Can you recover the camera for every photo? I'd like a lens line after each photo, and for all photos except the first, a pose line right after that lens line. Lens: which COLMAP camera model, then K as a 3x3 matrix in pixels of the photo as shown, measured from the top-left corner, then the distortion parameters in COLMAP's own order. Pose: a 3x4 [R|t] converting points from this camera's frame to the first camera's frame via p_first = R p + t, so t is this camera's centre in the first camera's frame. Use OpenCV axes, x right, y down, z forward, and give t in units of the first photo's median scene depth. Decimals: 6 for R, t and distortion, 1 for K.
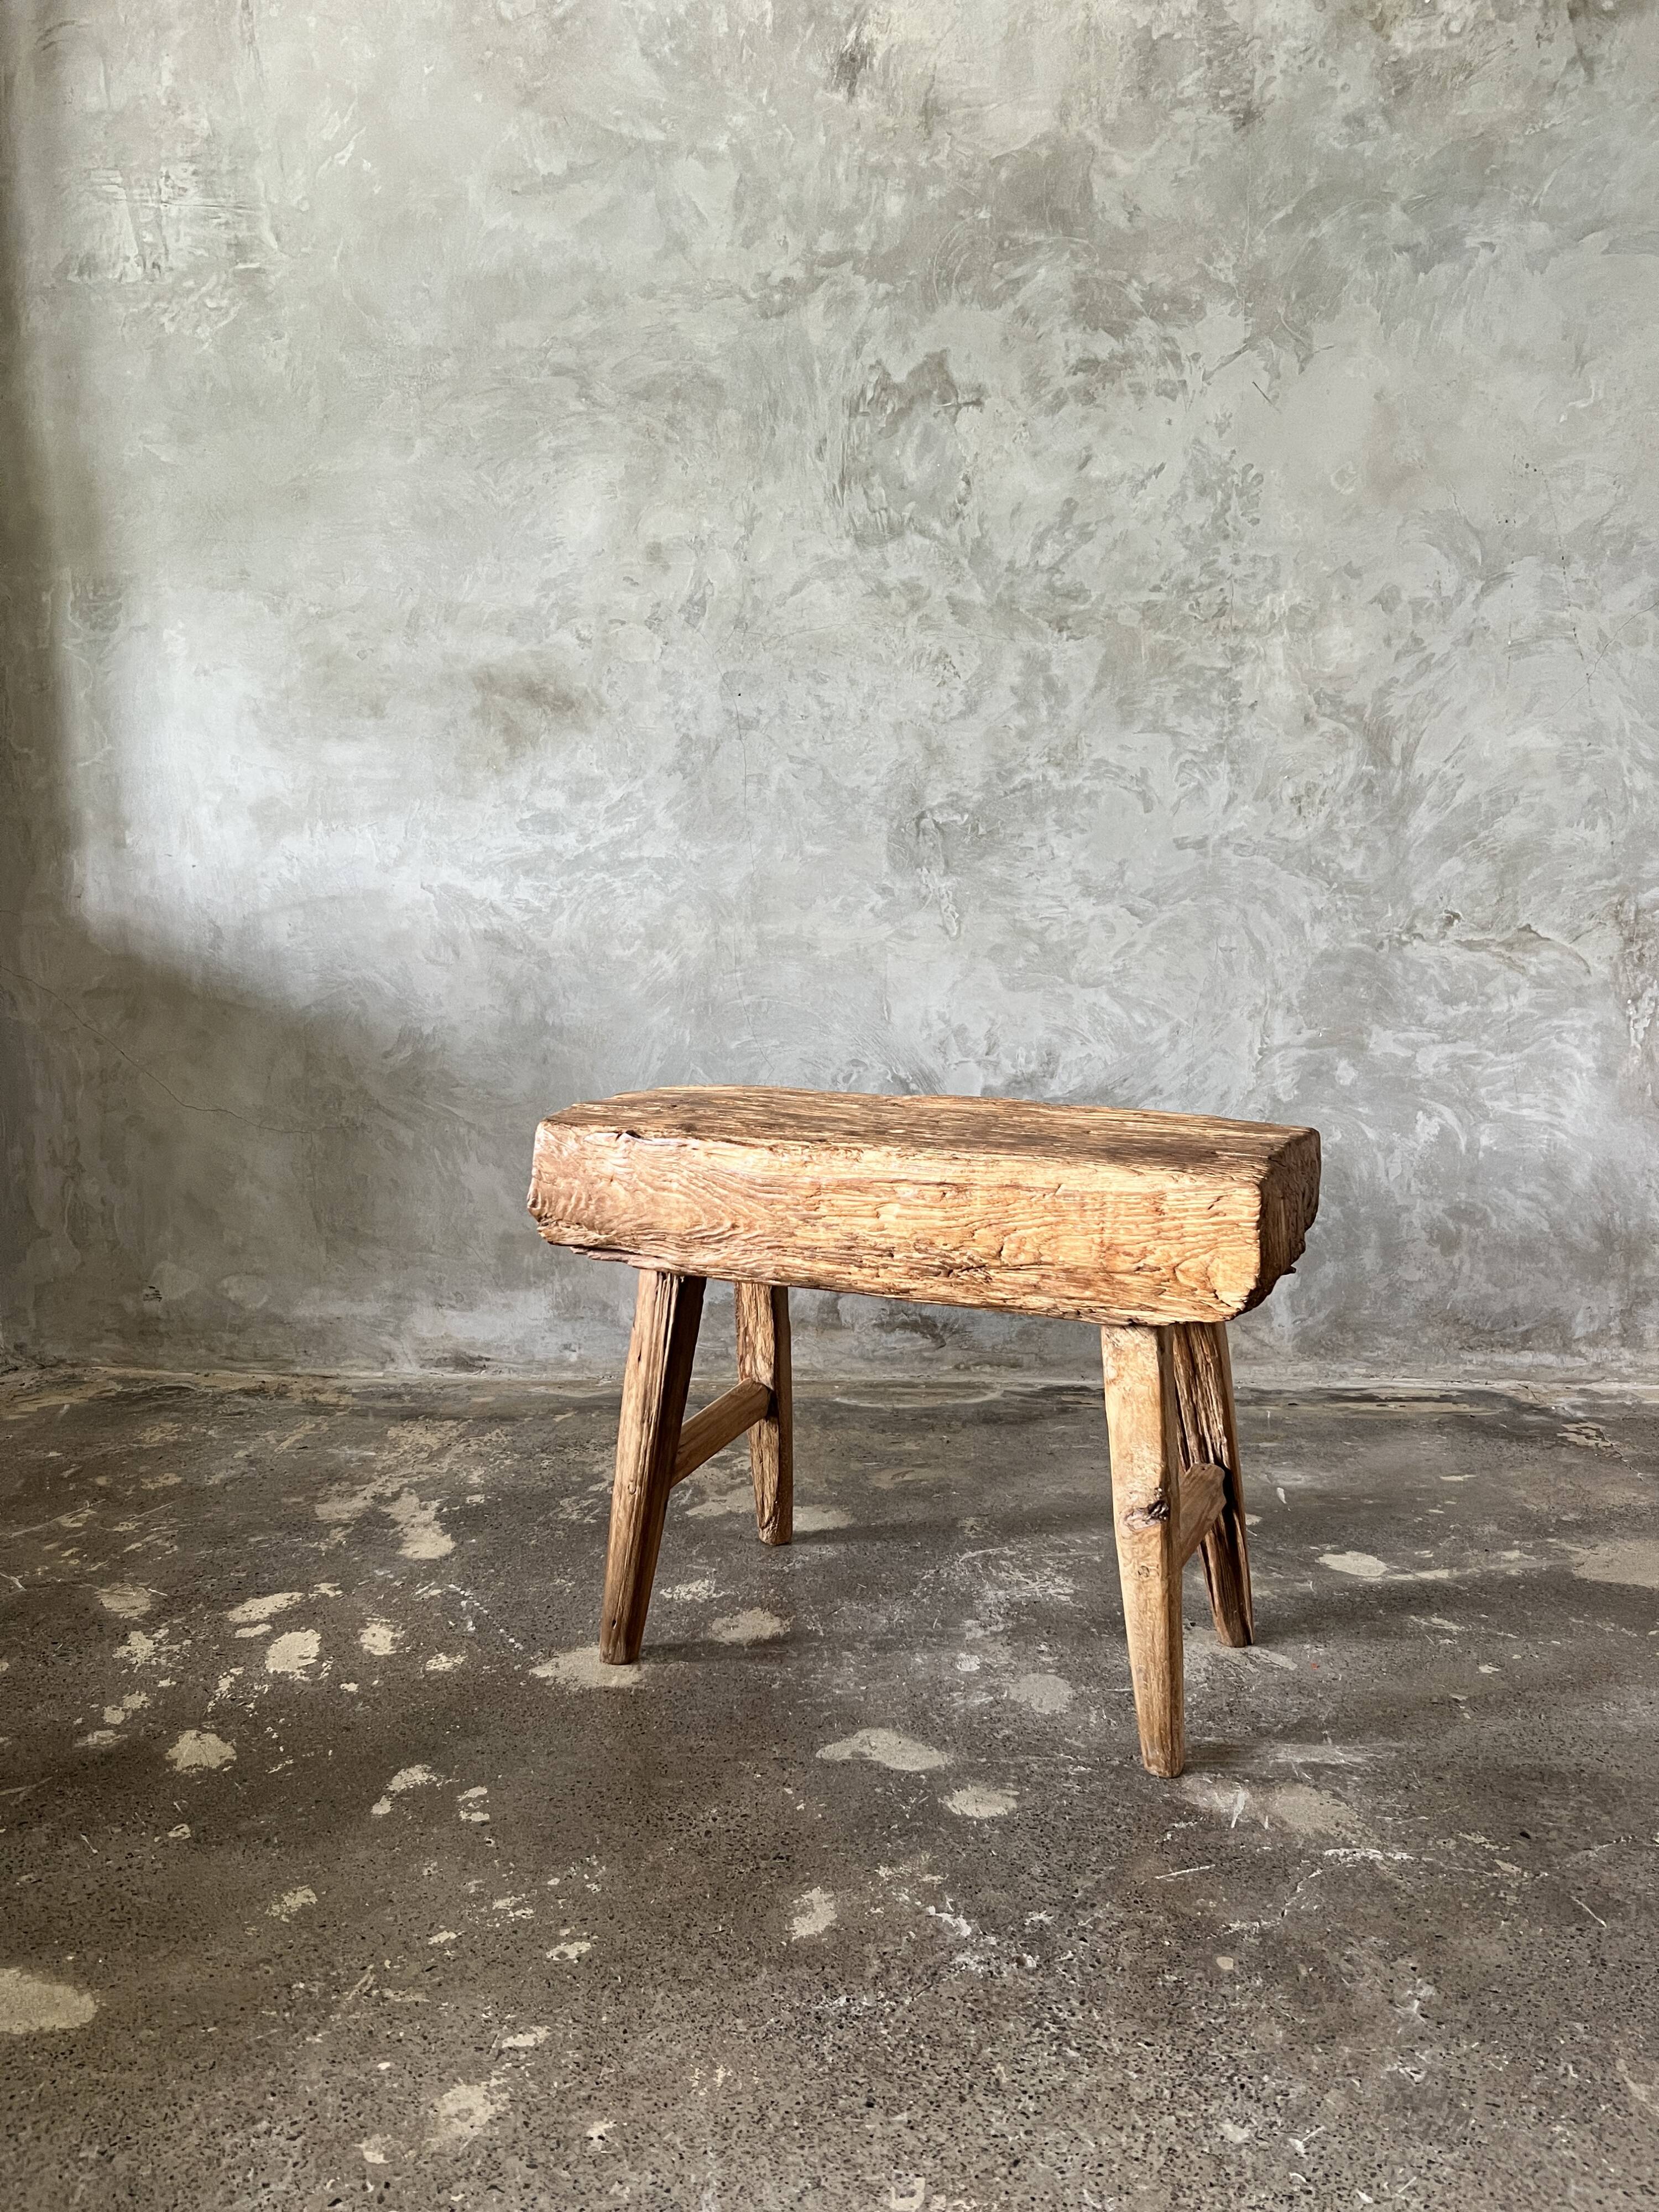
lens RADIAL K [[1686.1, 0, 809.3], [0, 1686.1, 1121.4], [0, 0, 1]] dist [0.028814, -0.048560]
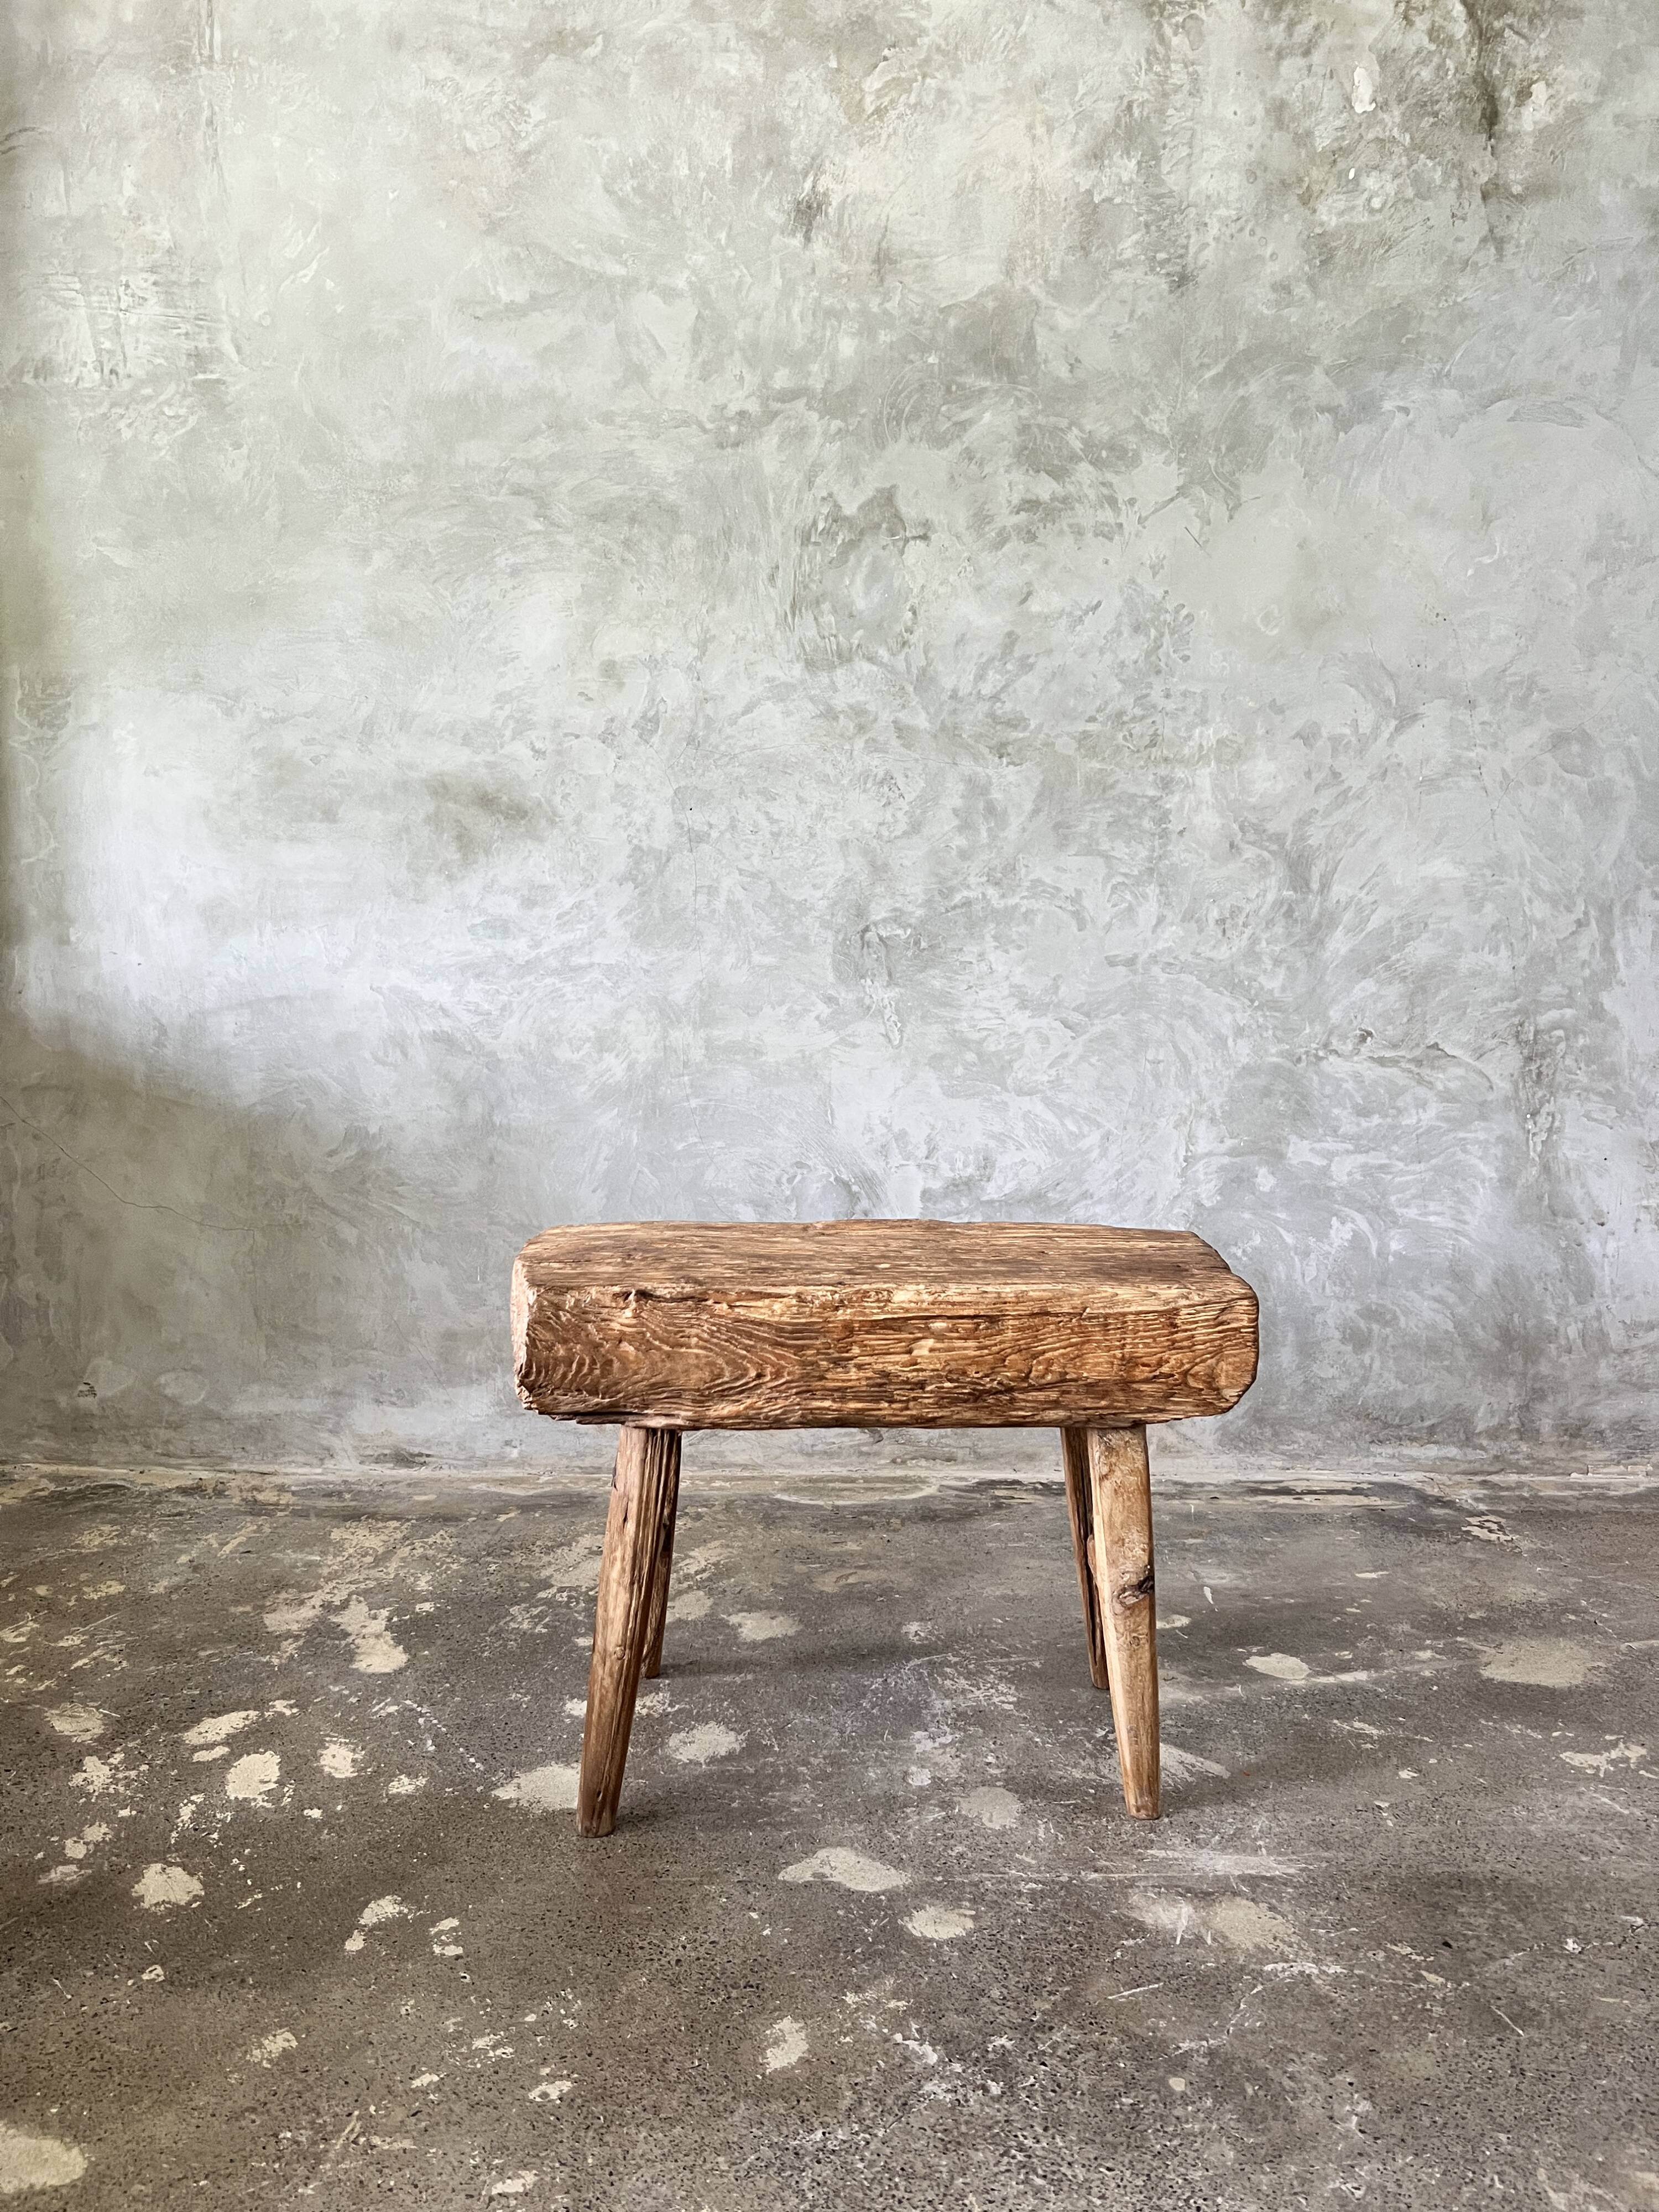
lens RADIAL K [[1686.1, 0, 833.0], [0, 1686.1, 1127.0], [0, 0, 1]] dist [0.028814, -0.048560]
pose [[0.997270, 0.010155, 0.073140, -0.028710], [-0.009035, 0.999837, -0.015632, -0.045276], [-0.073287, 0.014928, 0.997199, -0.027000]]
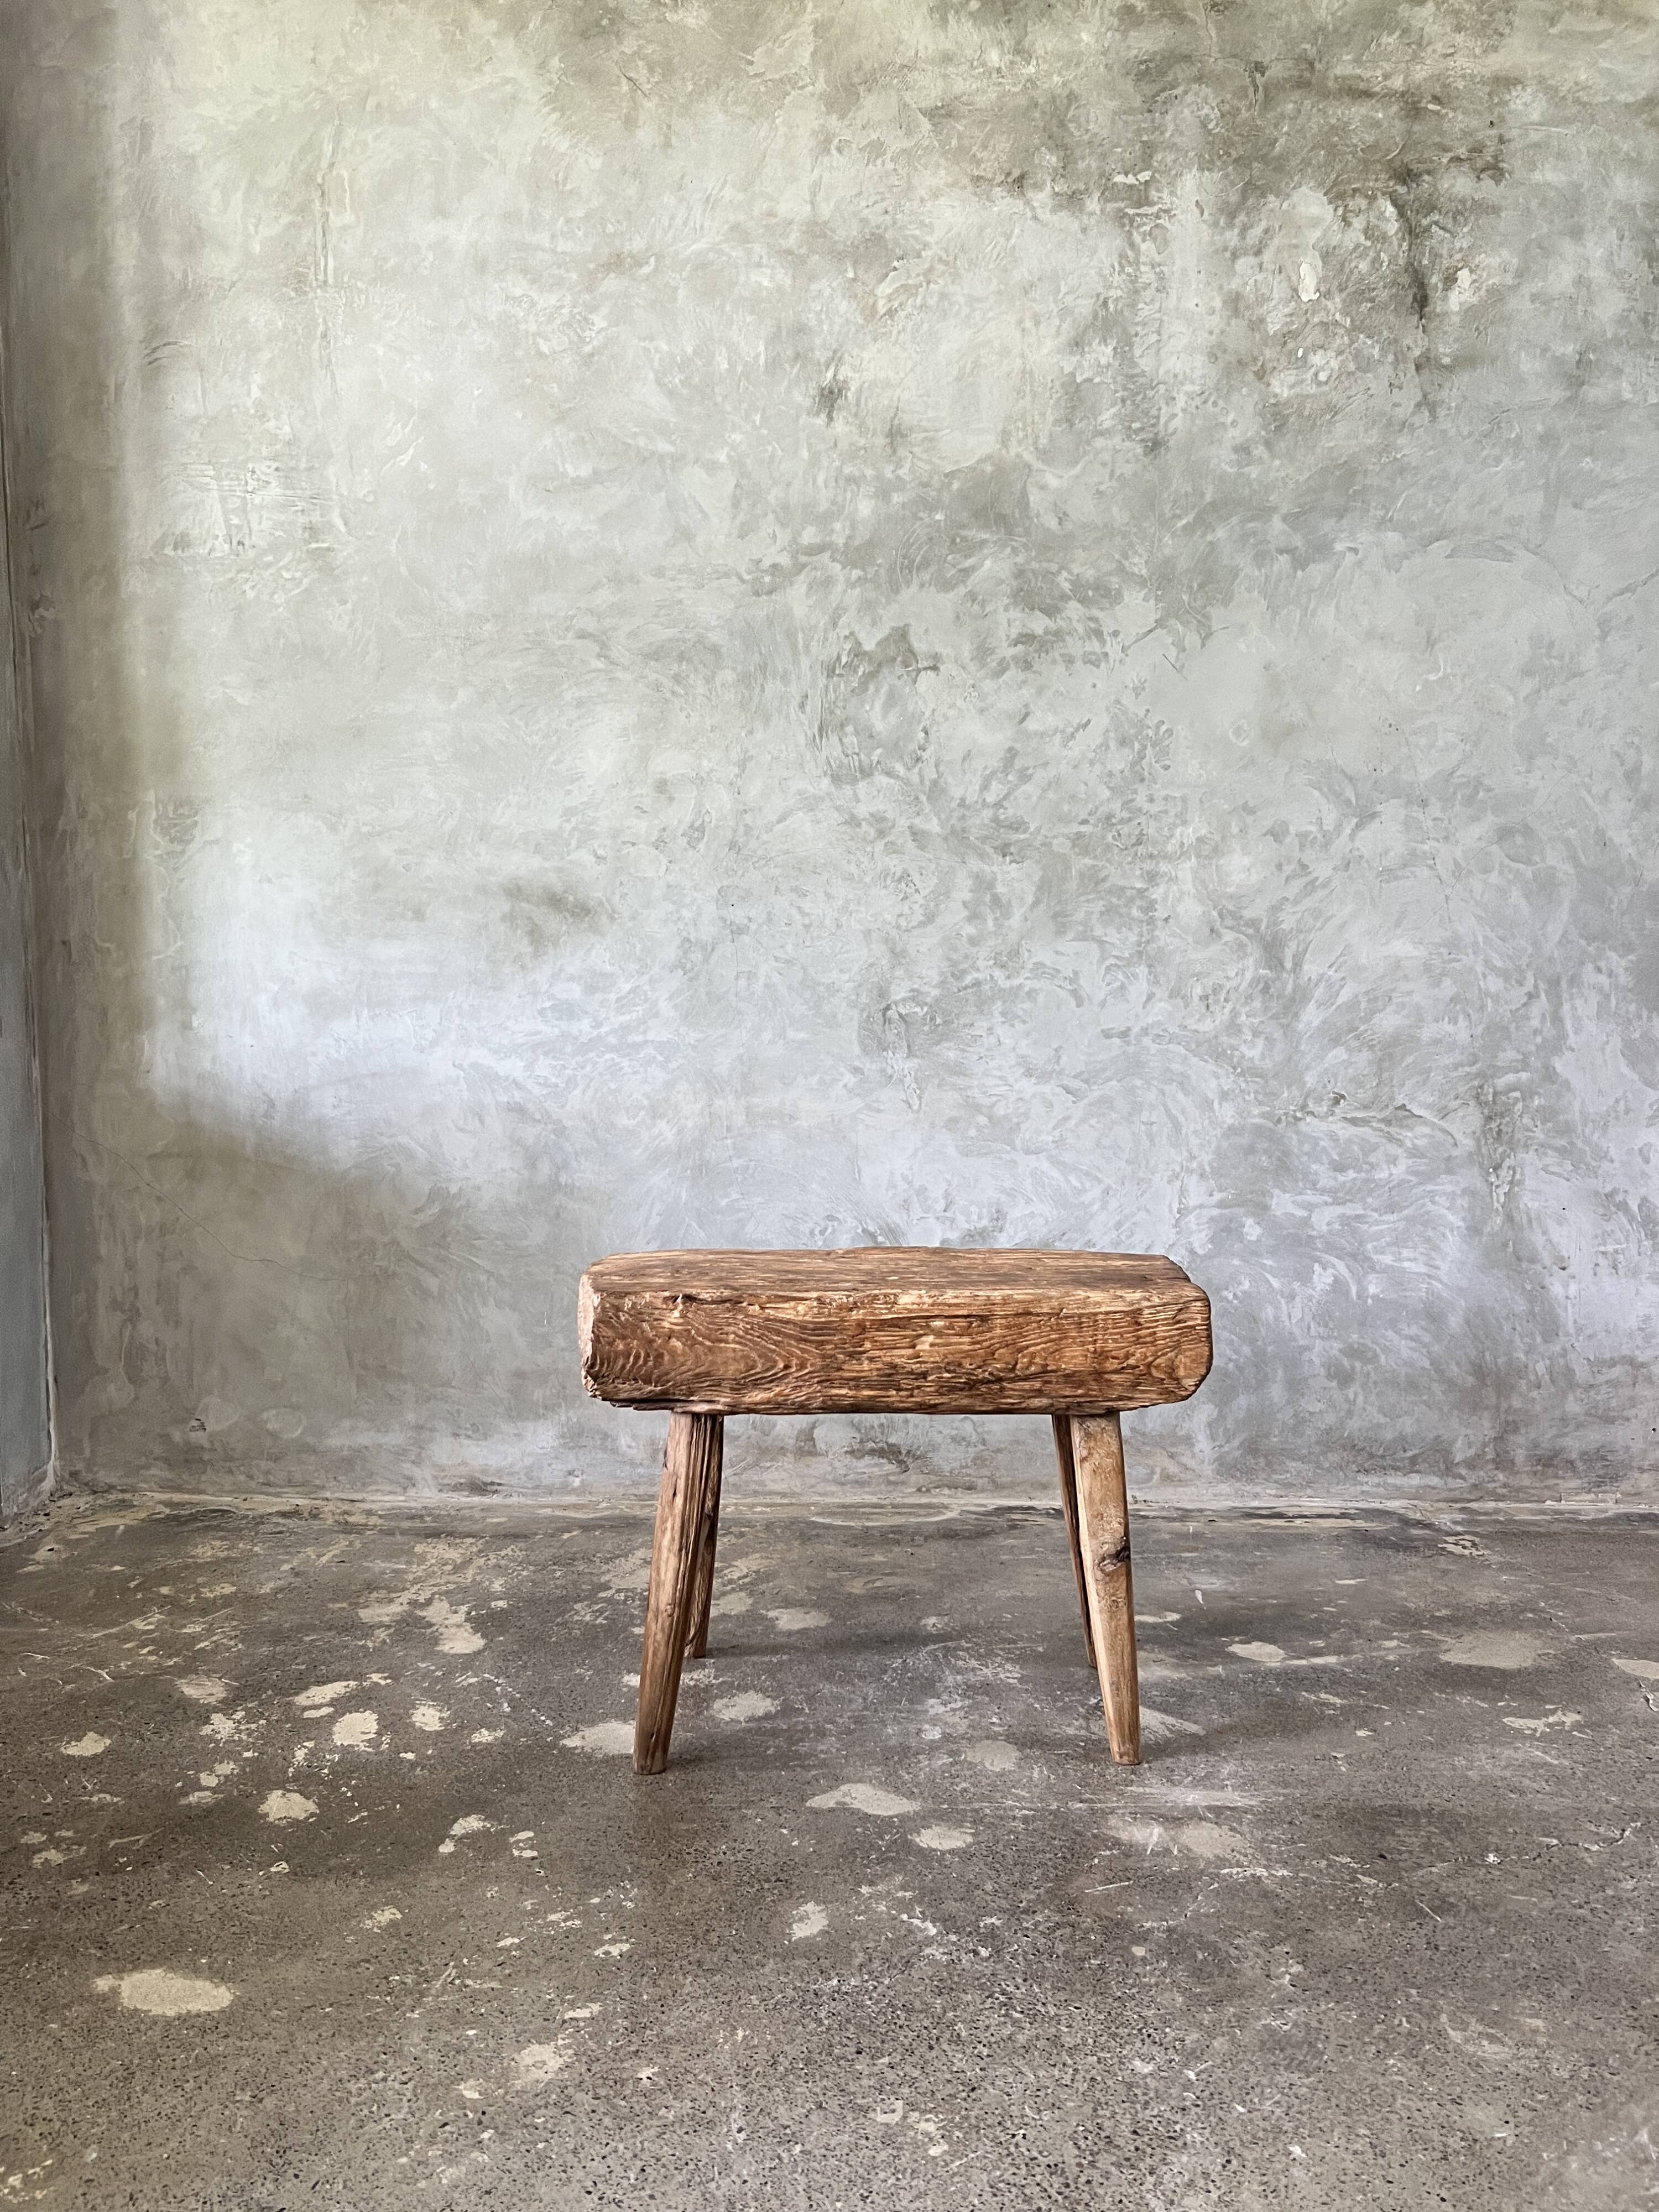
lens RADIAL K [[1686.1, 0, 827.0], [0, 1686.1, 1126.6], [0, 0, 1]] dist [0.028814, -0.048560]
pose [[0.999284, 0.005165, 0.037485, -0.019159], [-0.002090, 0.996663, -0.081596, -0.004533], [-0.037781, 0.081459, 0.995960, -0.157420]]
